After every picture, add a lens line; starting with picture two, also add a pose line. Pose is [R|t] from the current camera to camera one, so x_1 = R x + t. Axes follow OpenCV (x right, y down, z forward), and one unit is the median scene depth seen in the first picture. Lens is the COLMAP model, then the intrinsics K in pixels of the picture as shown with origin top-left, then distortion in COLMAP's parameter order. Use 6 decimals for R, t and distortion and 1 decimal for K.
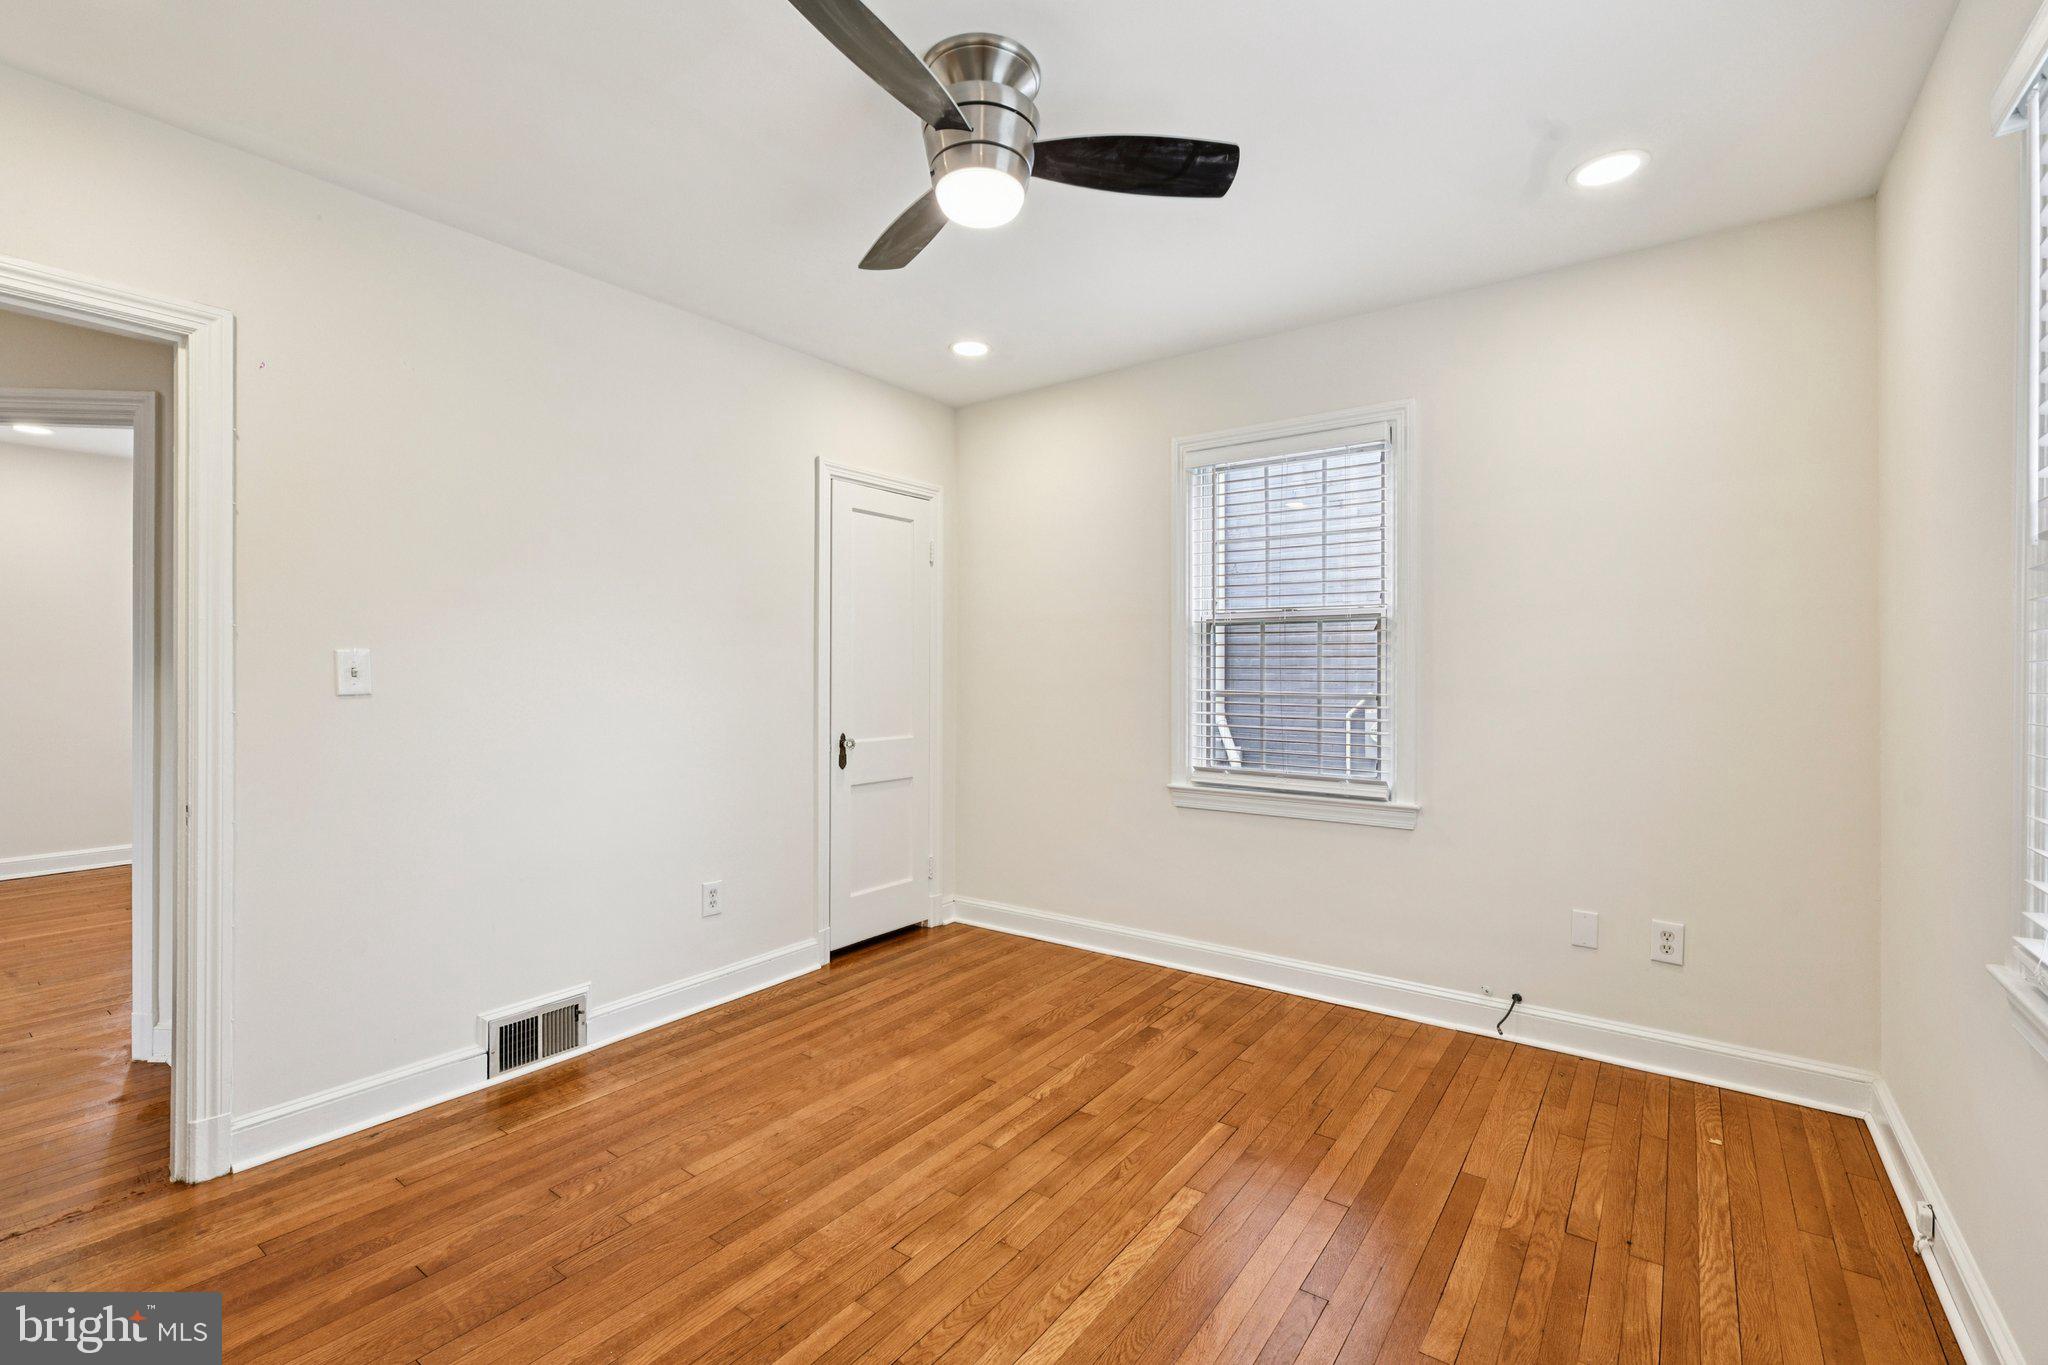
lens RADIAL K [[892.3, 0, 1033.0], [0, 892.3, 675.1], [0, 0, 1]] dist [0.002260, 0.000791]
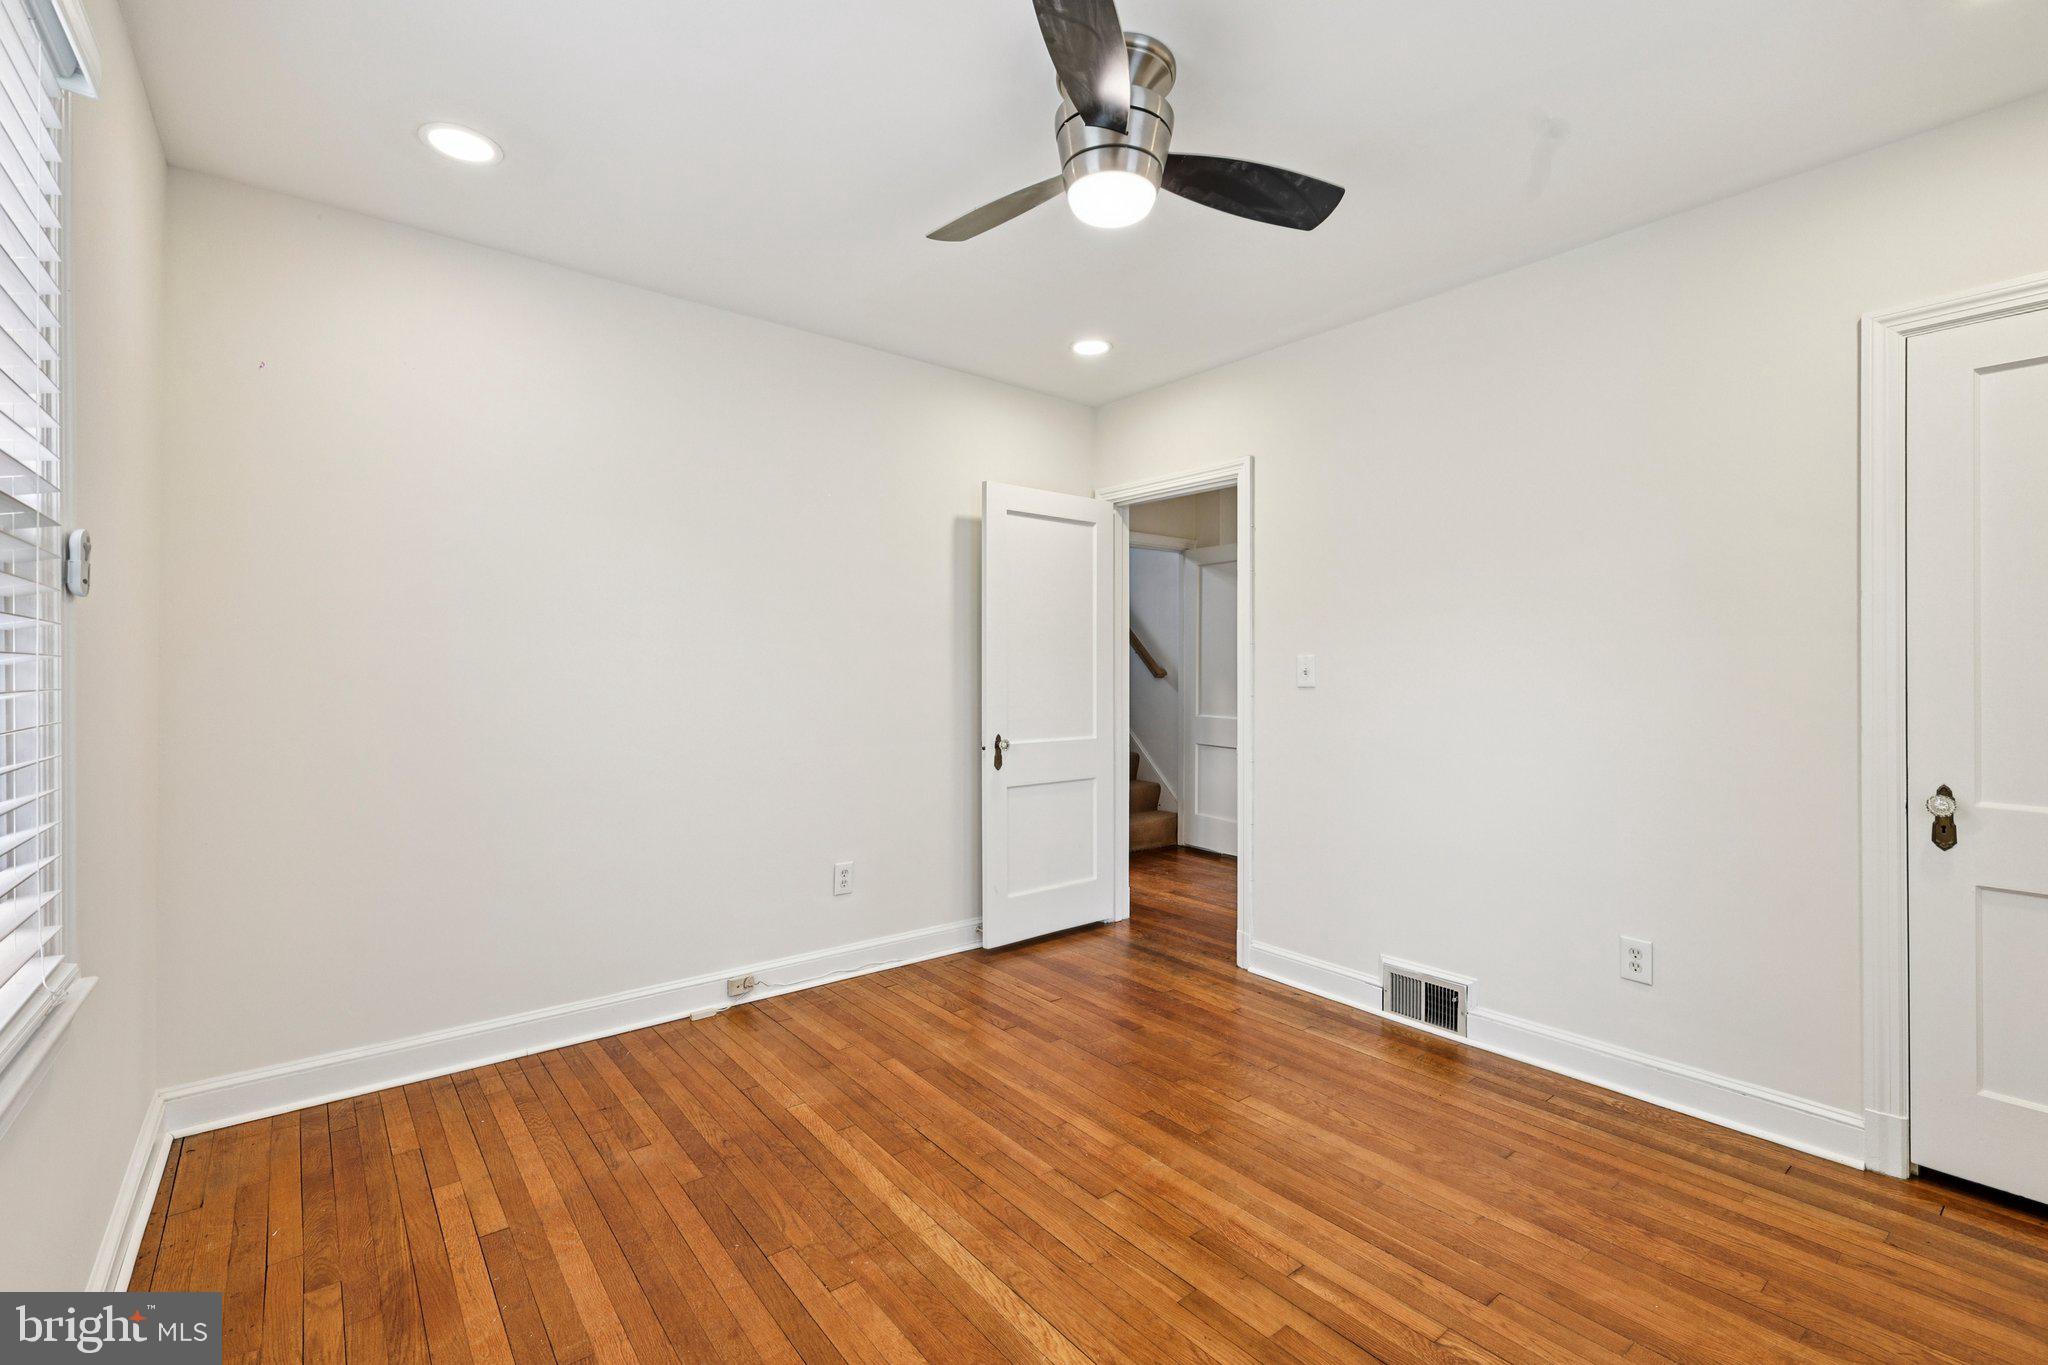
lens RADIAL K [[892.3, 0, 1016.4], [0, 892.3, 672.8], [0, 0, 1]] dist [0.002260, 0.000791]
pose [[-0.270655, 0.004141, -0.962667, 0.629132], [-0.007016, 0.999956, 0.006274, -0.005730], [0.962651, 0.008452, -0.270614, 0.784775]]
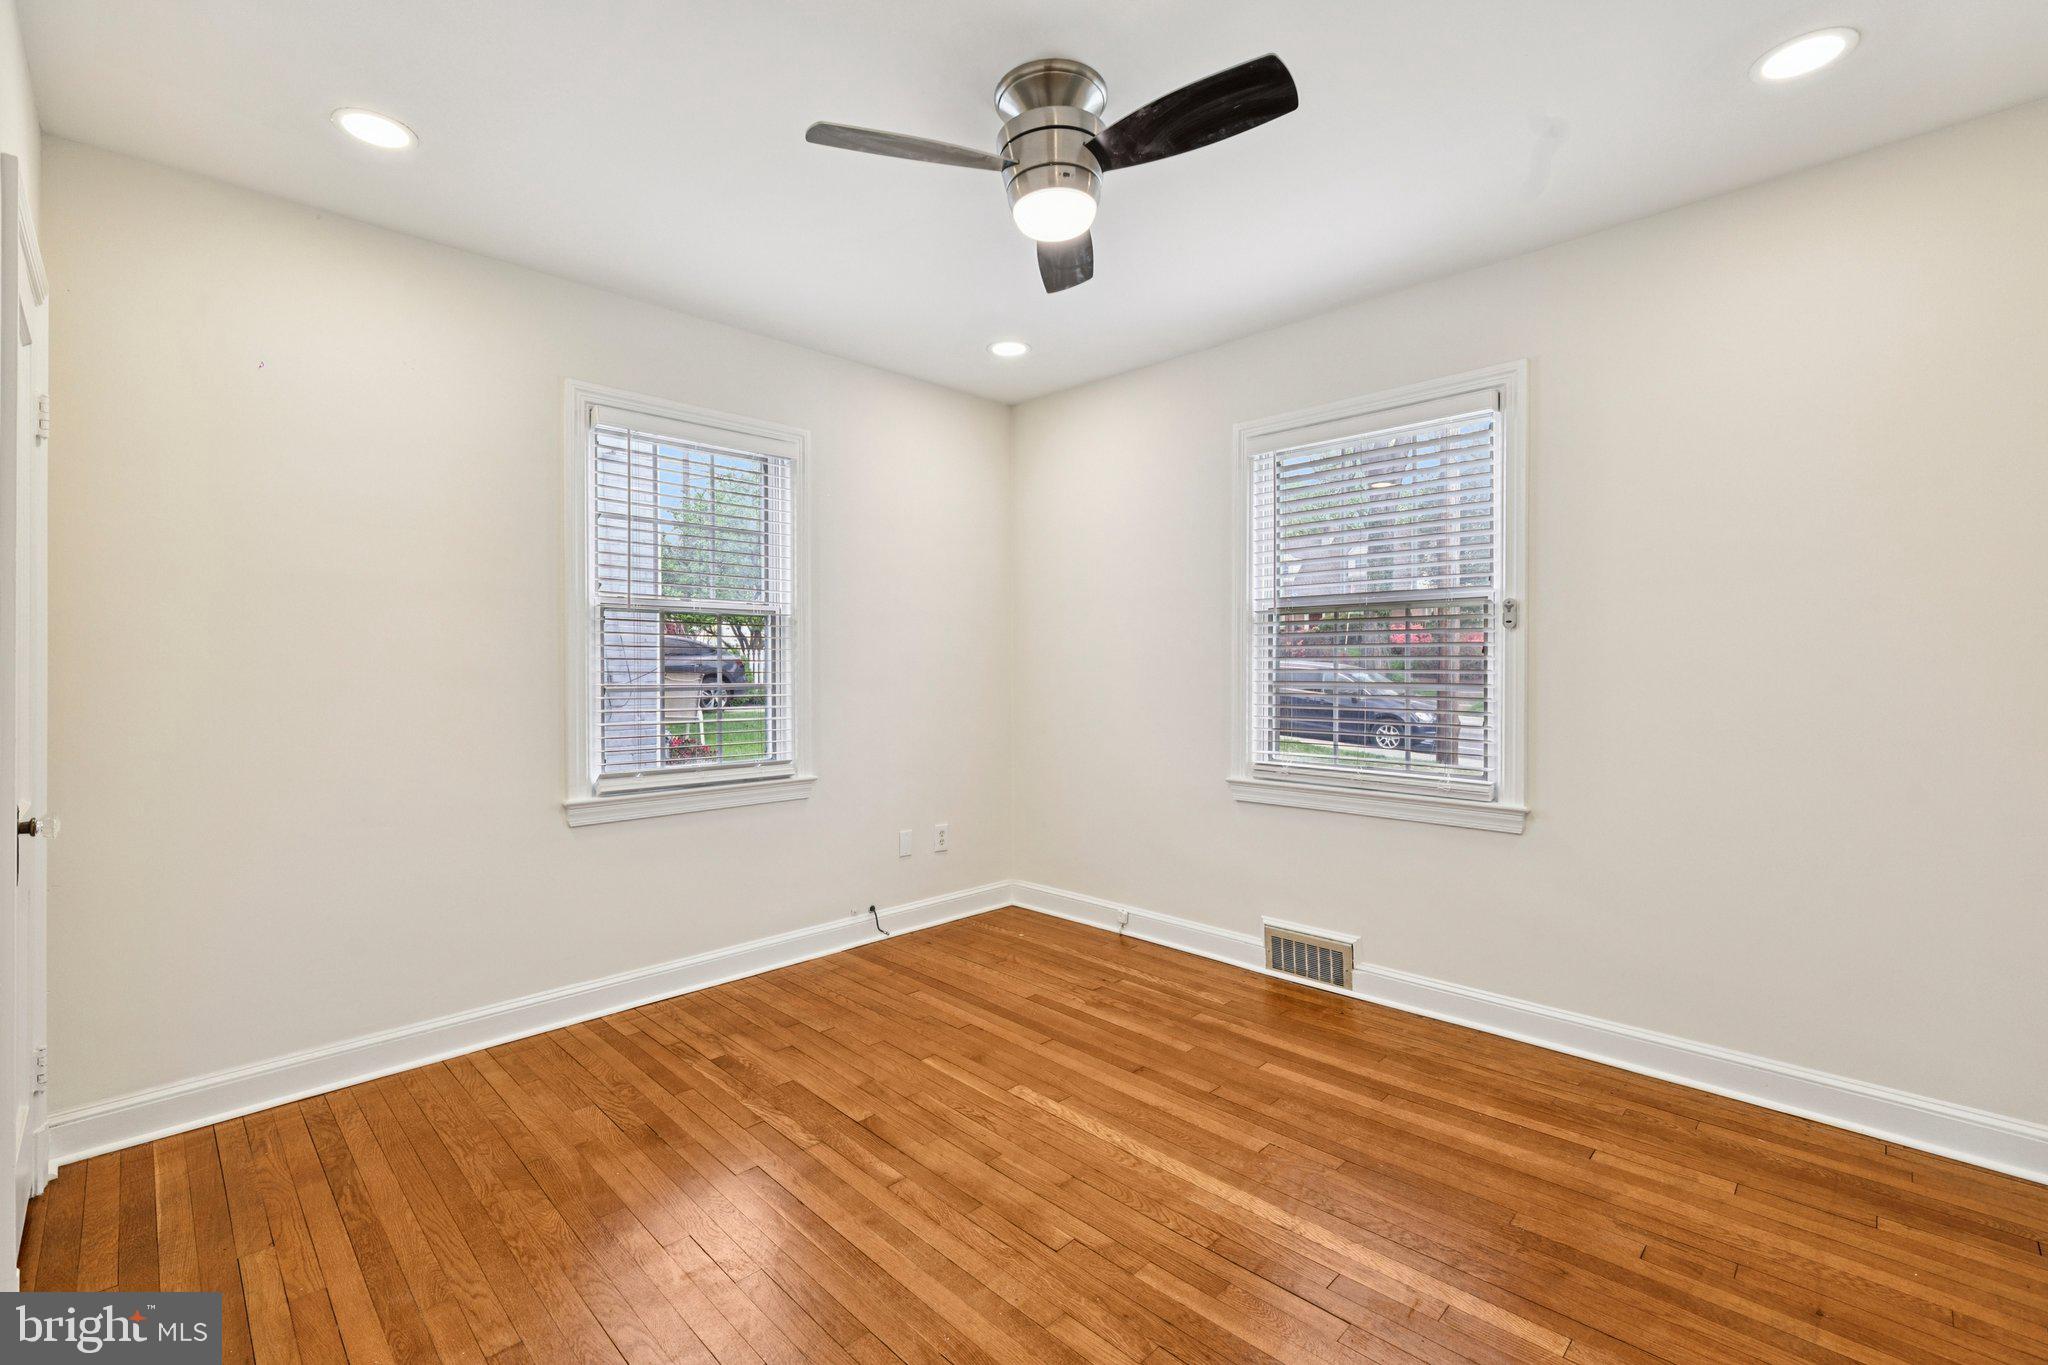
lens RADIAL K [[892.3, 0, 1021.5], [0, 892.3, 670.6], [0, 0, 1]] dist [0.002260, 0.000791]
pose [[0.156153, -0.009902, 0.987683, -0.749556], [0.006836, 0.999937, 0.008944, -0.002325], [-0.987709, 0.005355, 0.156210, 0.588386]]
